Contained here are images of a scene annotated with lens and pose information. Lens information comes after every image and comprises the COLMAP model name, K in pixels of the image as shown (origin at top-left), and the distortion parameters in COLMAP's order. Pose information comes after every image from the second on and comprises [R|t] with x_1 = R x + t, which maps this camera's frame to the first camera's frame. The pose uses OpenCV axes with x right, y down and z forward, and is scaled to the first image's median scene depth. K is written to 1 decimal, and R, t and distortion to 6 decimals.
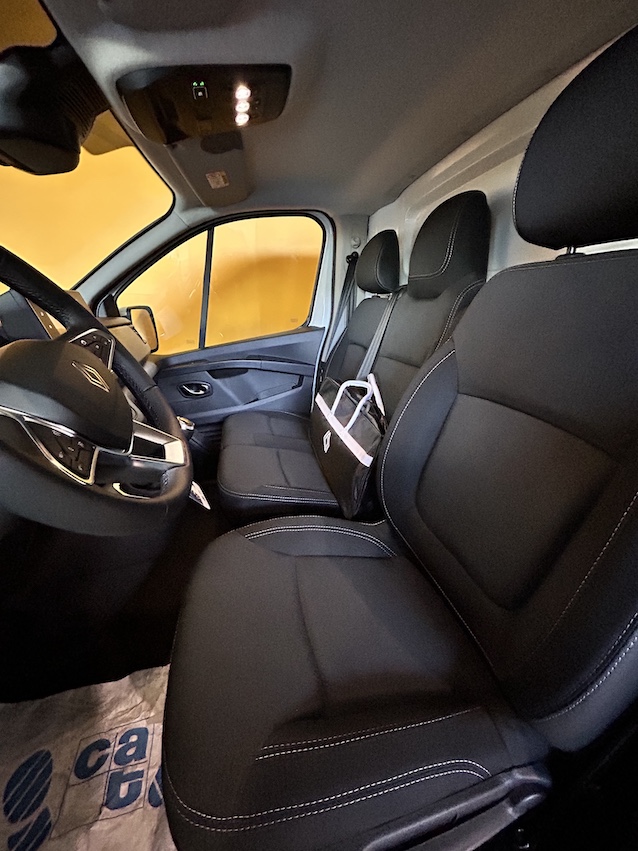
lens RADIAL K [[344.6, 0, 319.0], [0, 344.6, 425.5], [0, 0, 1]] dist [0.003410, 0.000490]
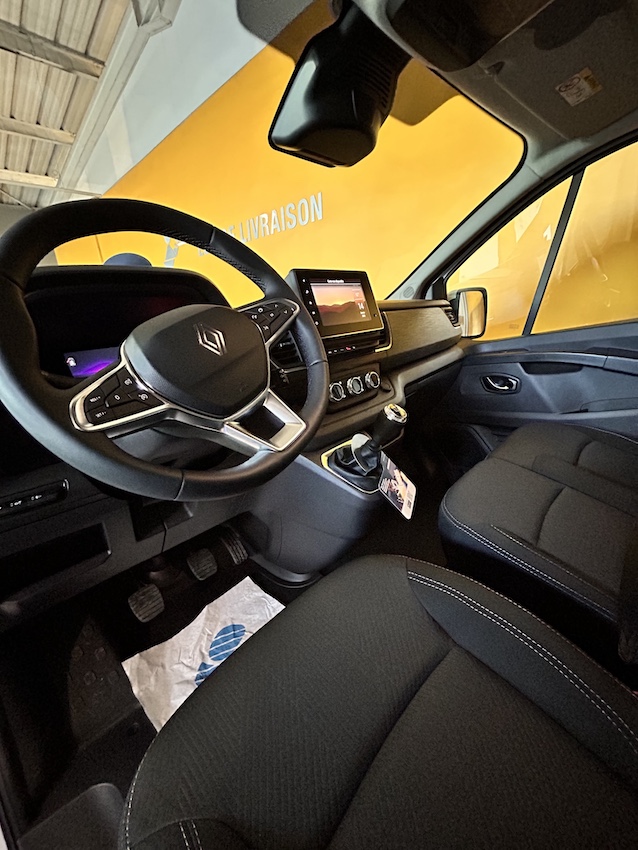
lens RADIAL K [[344.2, 0, 319.0], [0, 344.2, 425.0], [0, 0, 1]] dist [0.003410, 0.000490]
pose [[0.555557, 0.241484, -0.795639, 0.090441], [-0.219099, 0.965595, 0.140081, -0.027672], [0.802092, 0.096500, 0.589352, 0.159235]]
